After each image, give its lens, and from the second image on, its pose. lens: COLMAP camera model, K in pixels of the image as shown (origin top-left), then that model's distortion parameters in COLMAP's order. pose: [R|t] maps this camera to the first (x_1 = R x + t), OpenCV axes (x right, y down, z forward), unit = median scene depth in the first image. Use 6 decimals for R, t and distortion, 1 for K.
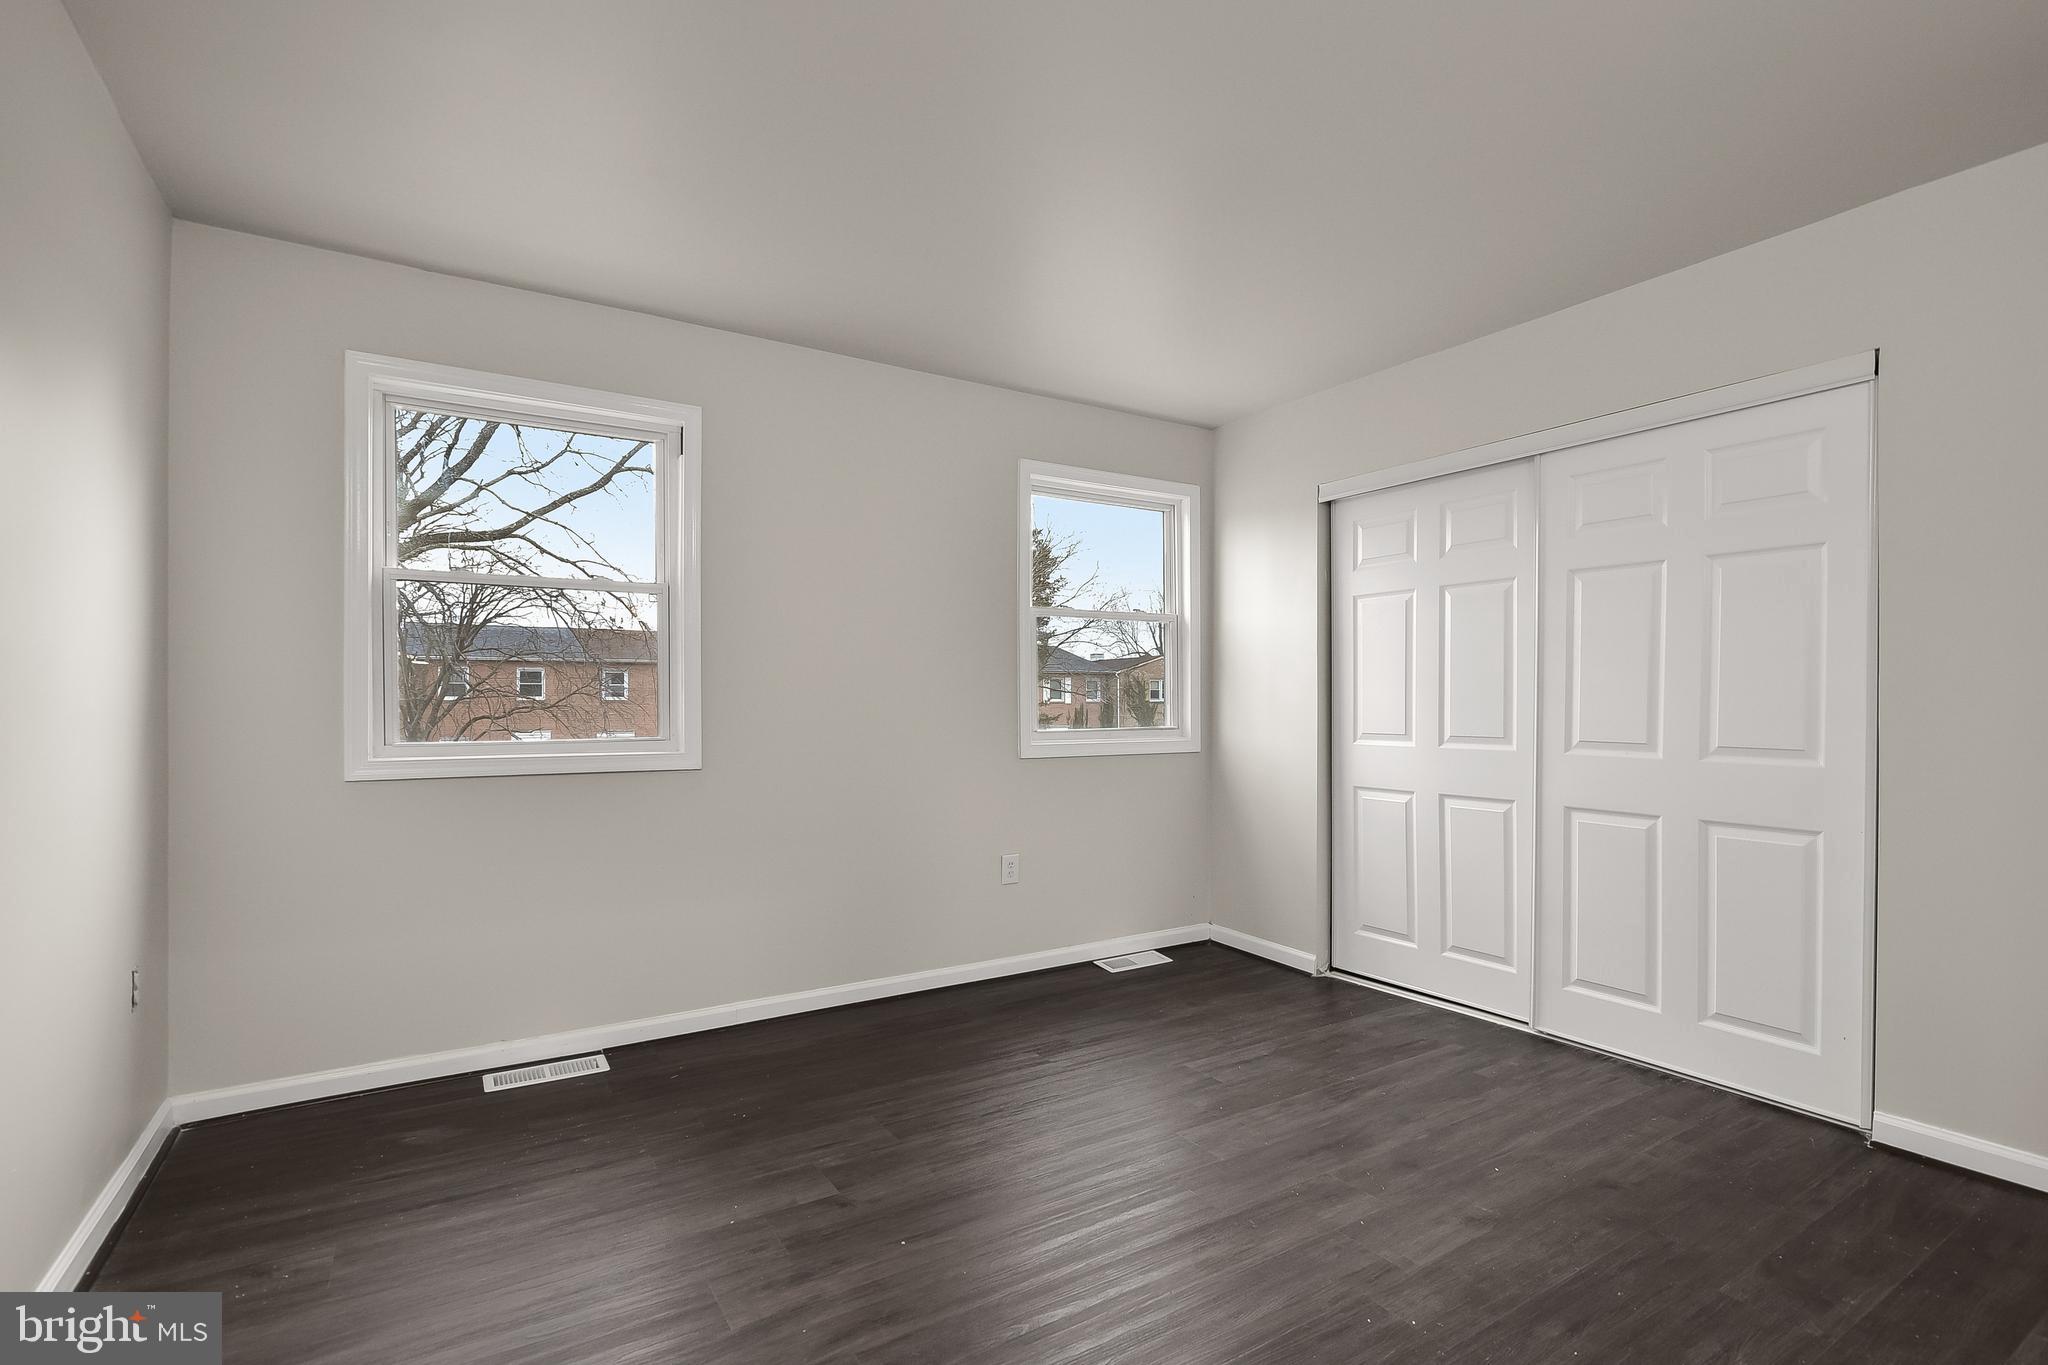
lens RADIAL K [[899.6, 0, 1028.4], [0, 899.6, 692.0], [0, 0, 1]] dist [-0.002487, -0.000327]
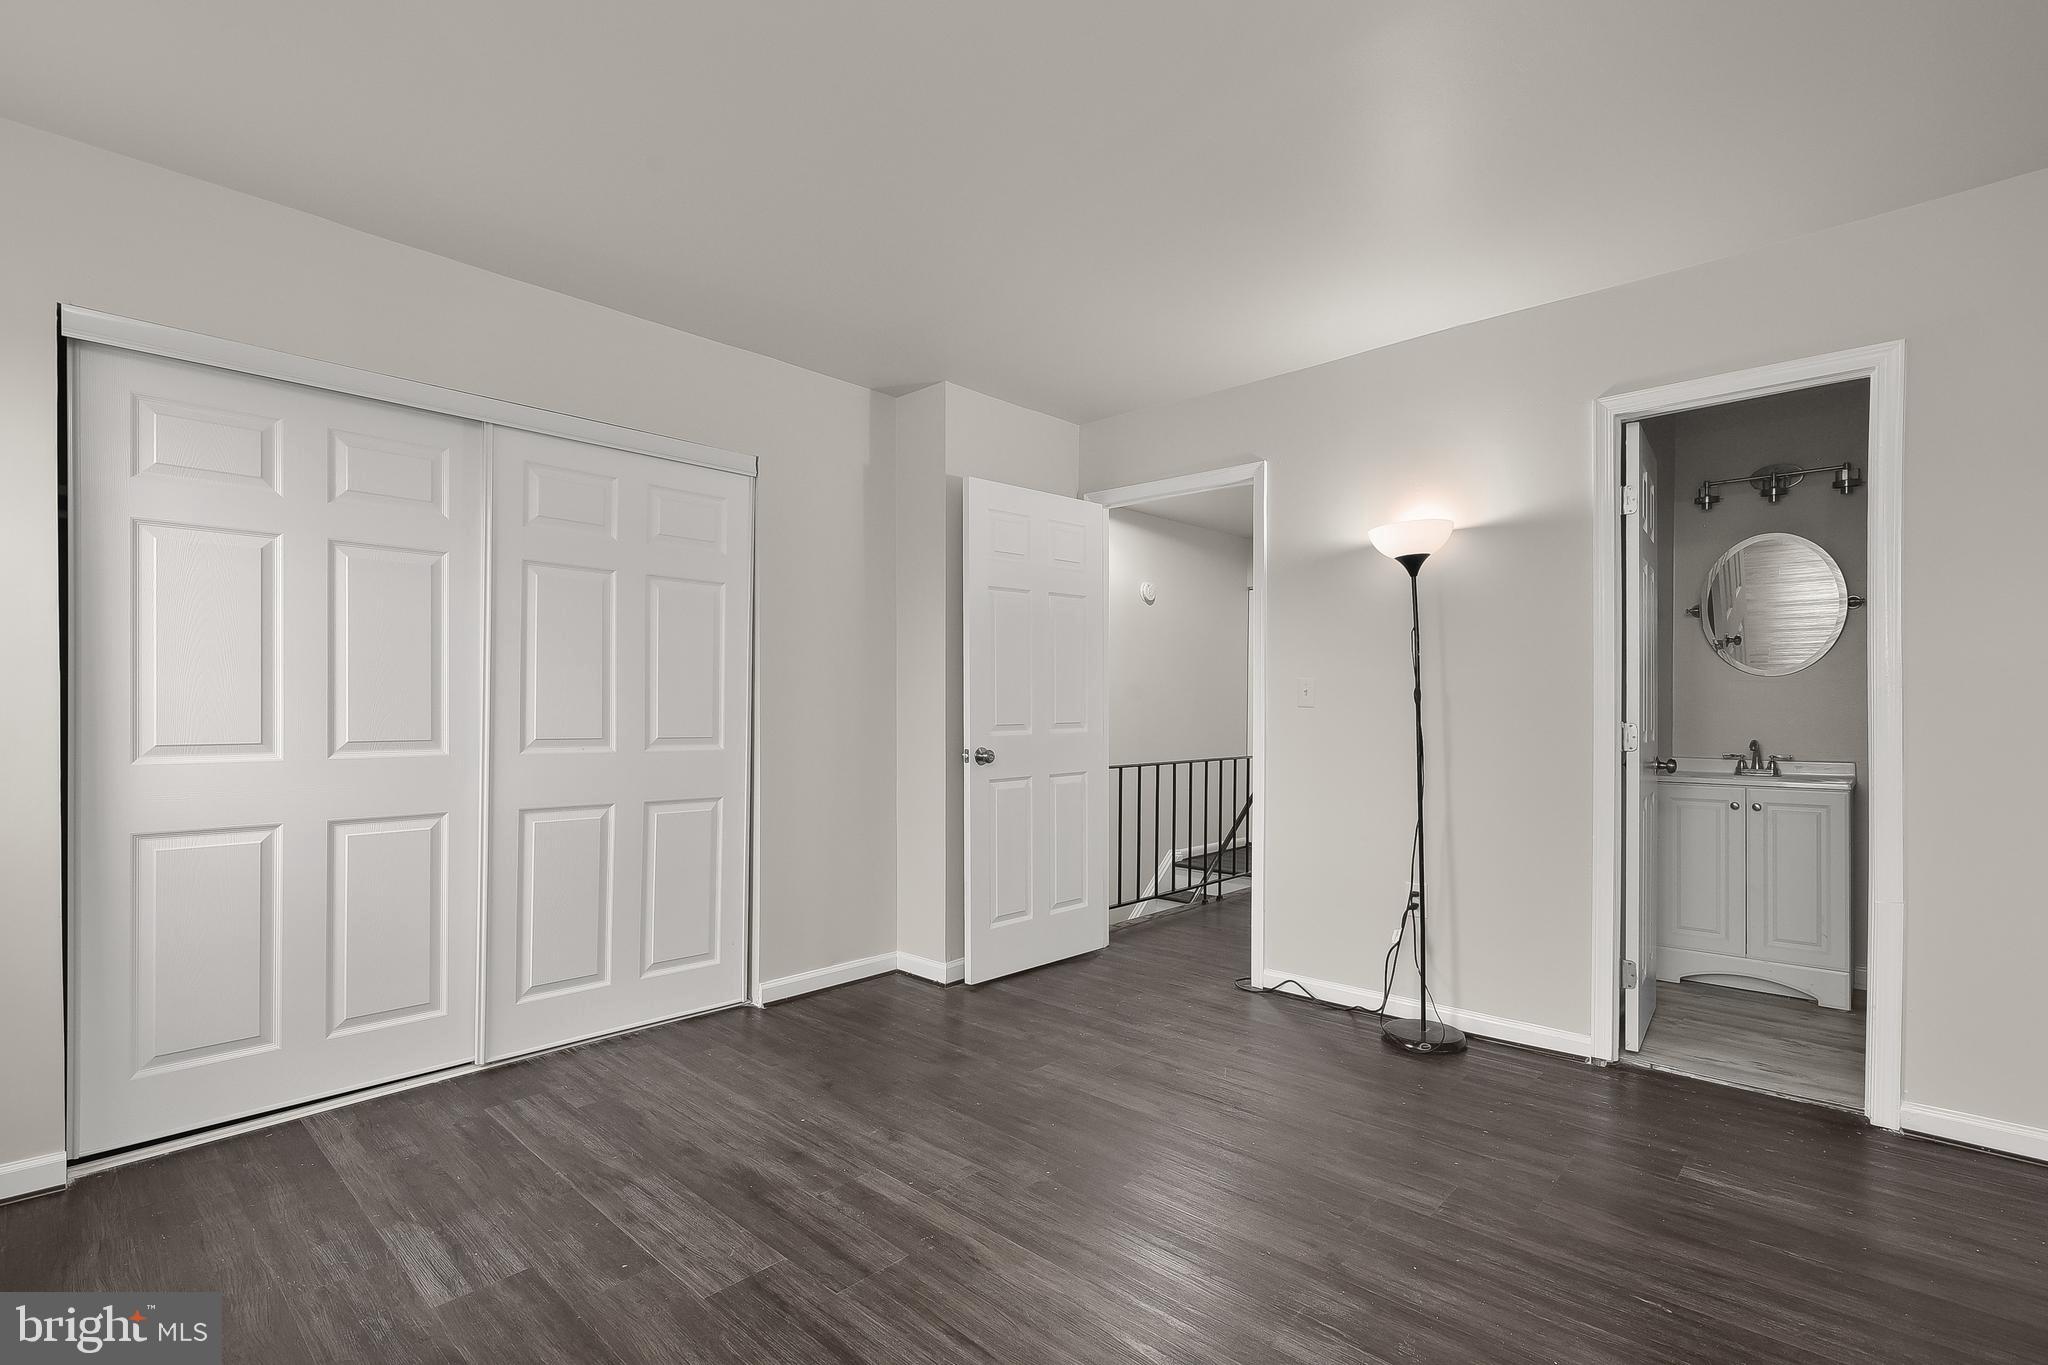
lens RADIAL K [[959.3, 0, 1012.9], [0, 959.3, 691.7], [0, 0, 1]] dist [0.000449, 0.000578]
pose [[-0.218474, 0.004827, 0.975831, -0.500919], [-0.025455, 0.999619, -0.010643, 0.001206], [-0.975511, -0.027165, -0.218268, 0.721395]]
